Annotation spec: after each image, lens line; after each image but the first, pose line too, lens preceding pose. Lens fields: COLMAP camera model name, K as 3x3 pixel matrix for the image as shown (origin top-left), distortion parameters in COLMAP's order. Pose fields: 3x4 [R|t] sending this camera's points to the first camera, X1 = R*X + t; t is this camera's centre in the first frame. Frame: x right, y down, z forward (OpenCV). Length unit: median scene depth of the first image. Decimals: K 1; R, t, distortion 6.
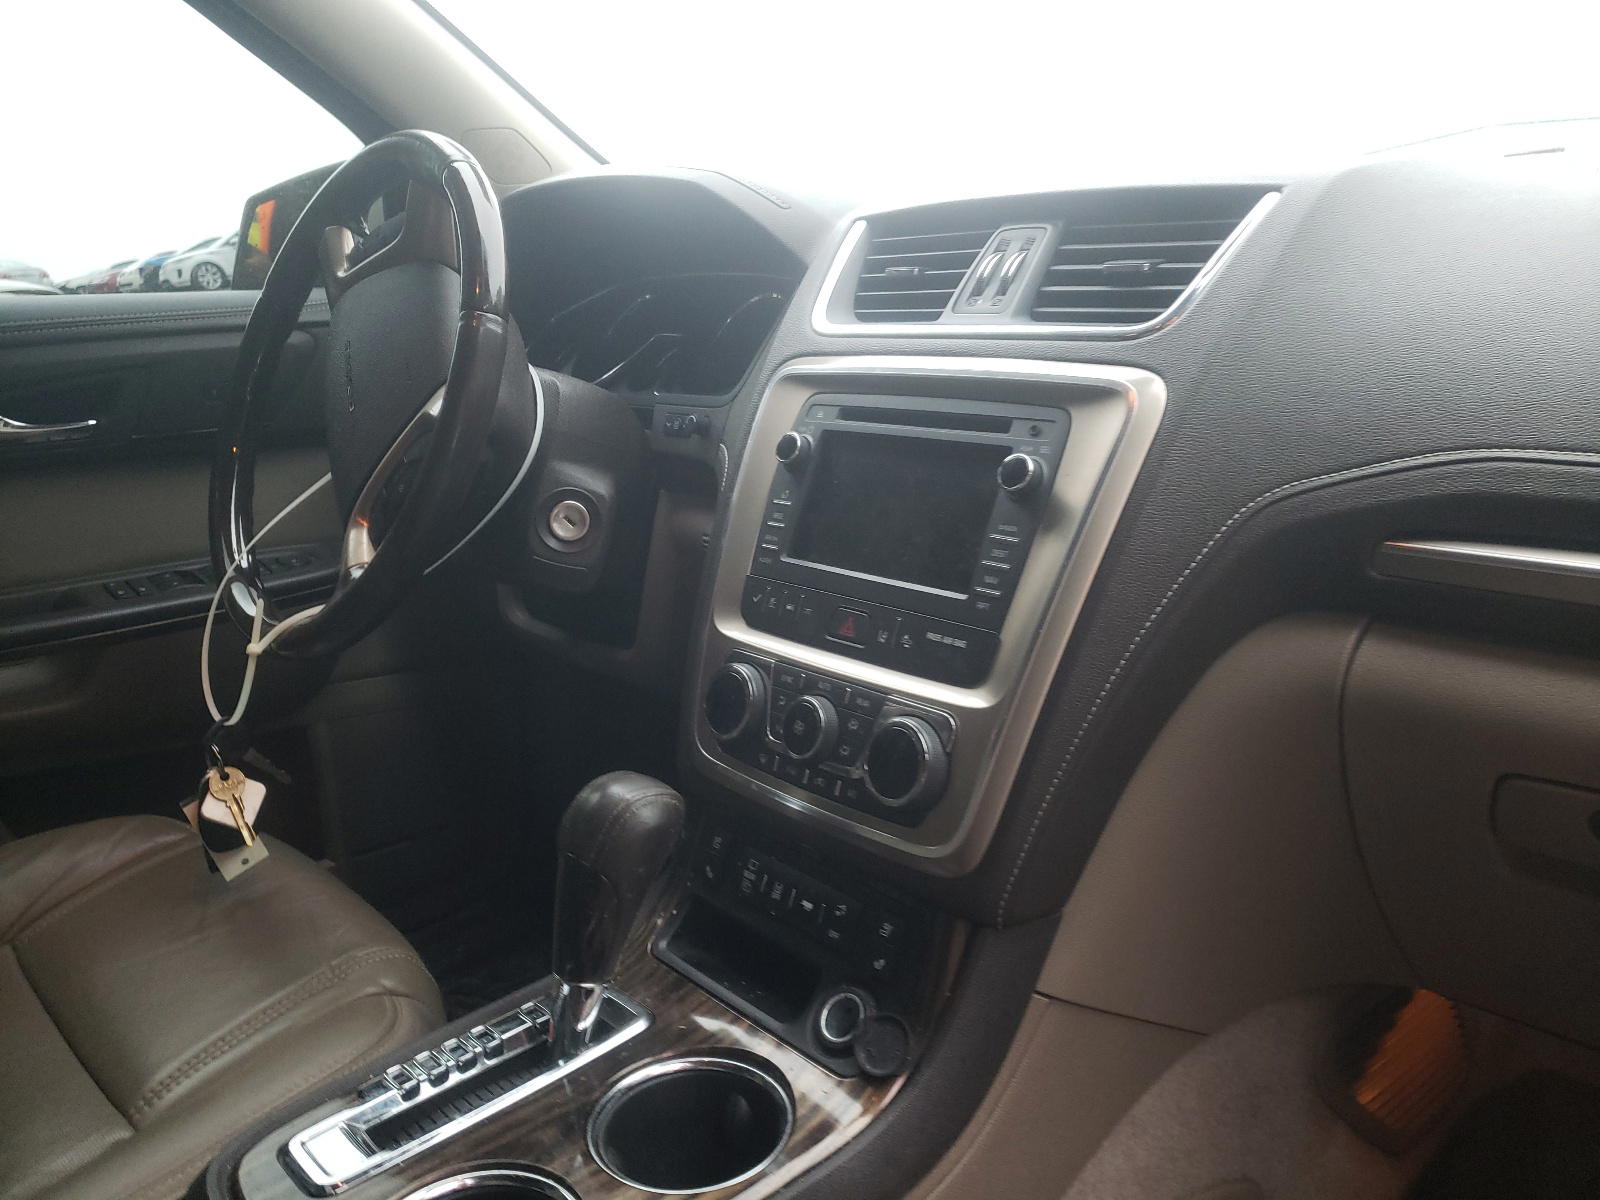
lens RADIAL K [[1266.4, 0, 801.7], [0, 1266.4, 524.6], [0, 0, 1]] dist [0.154759, -0.268983]
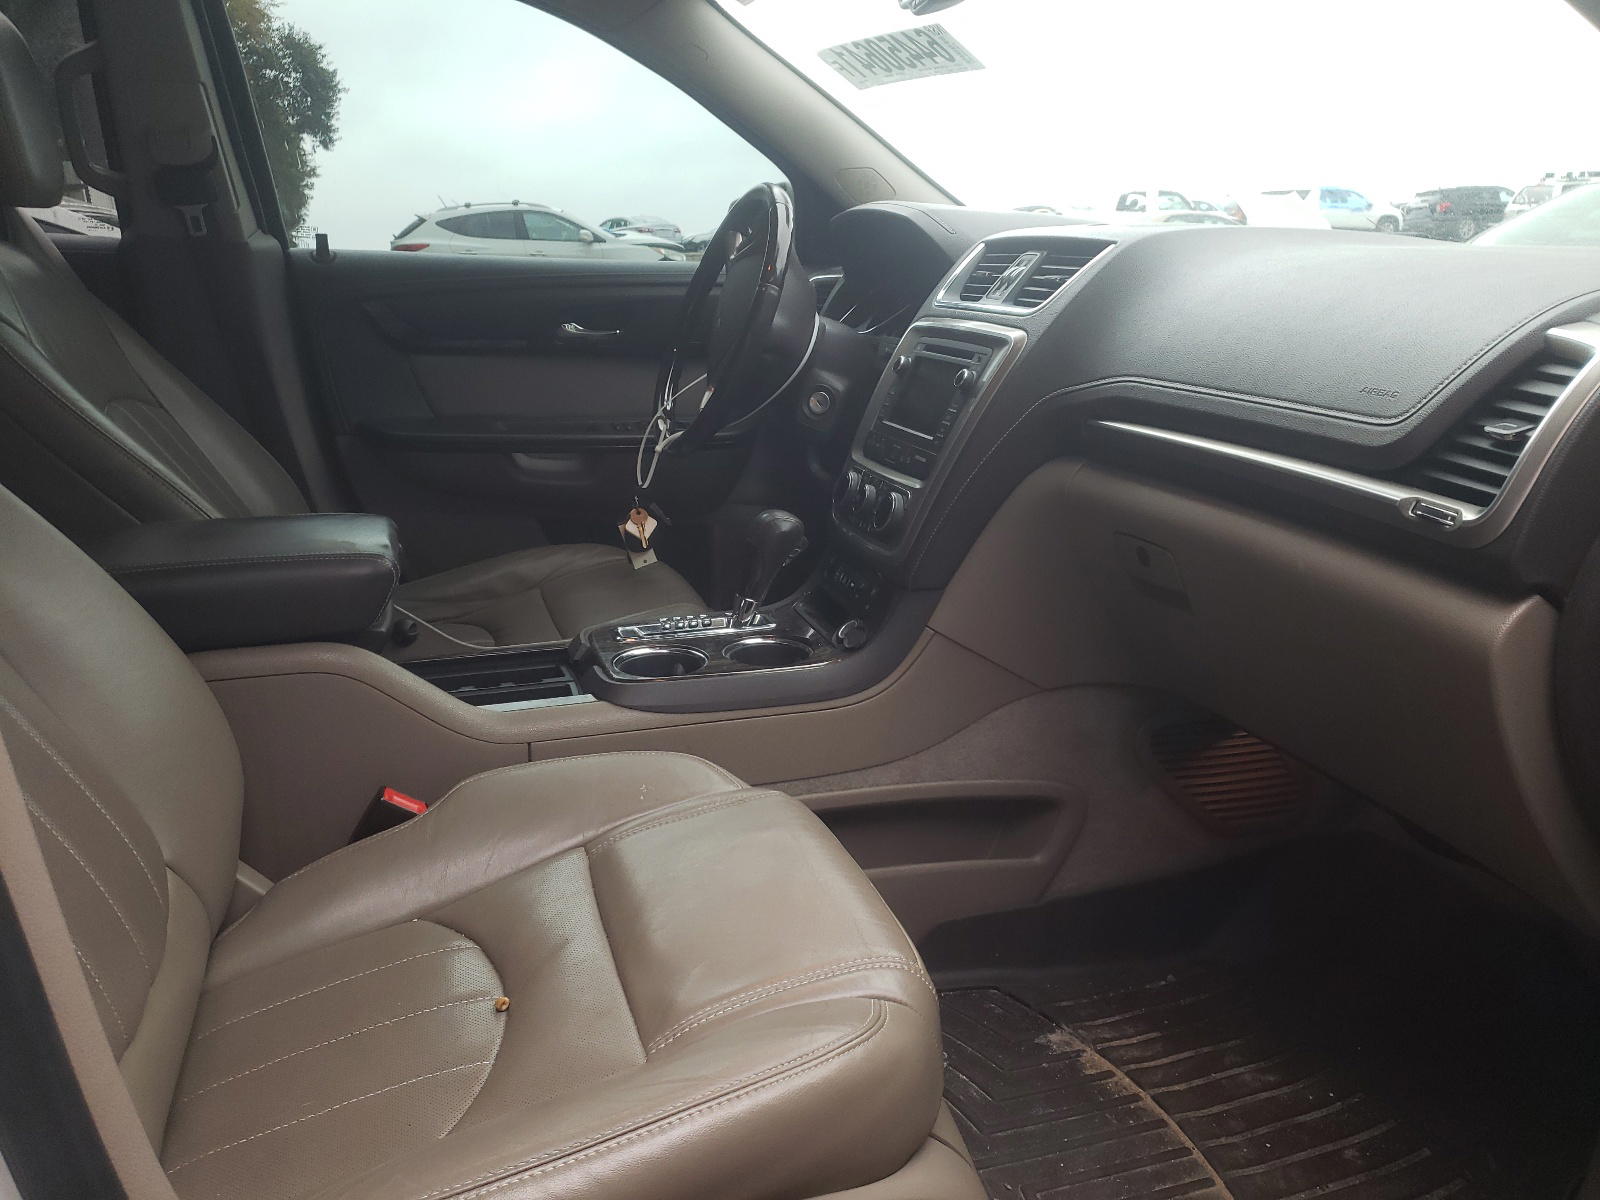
lens RADIAL K [[1266.4, 0, 801.7], [0, 1266.4, 524.6], [0, 0, 1]] dist [0.154759, -0.268983]
pose [[0.907046, 0.139772, -0.397155, 0.548787], [-0.132005, 0.990135, 0.046981, 0.090488], [0.399803, 0.009812, 0.916548, -0.668812]]
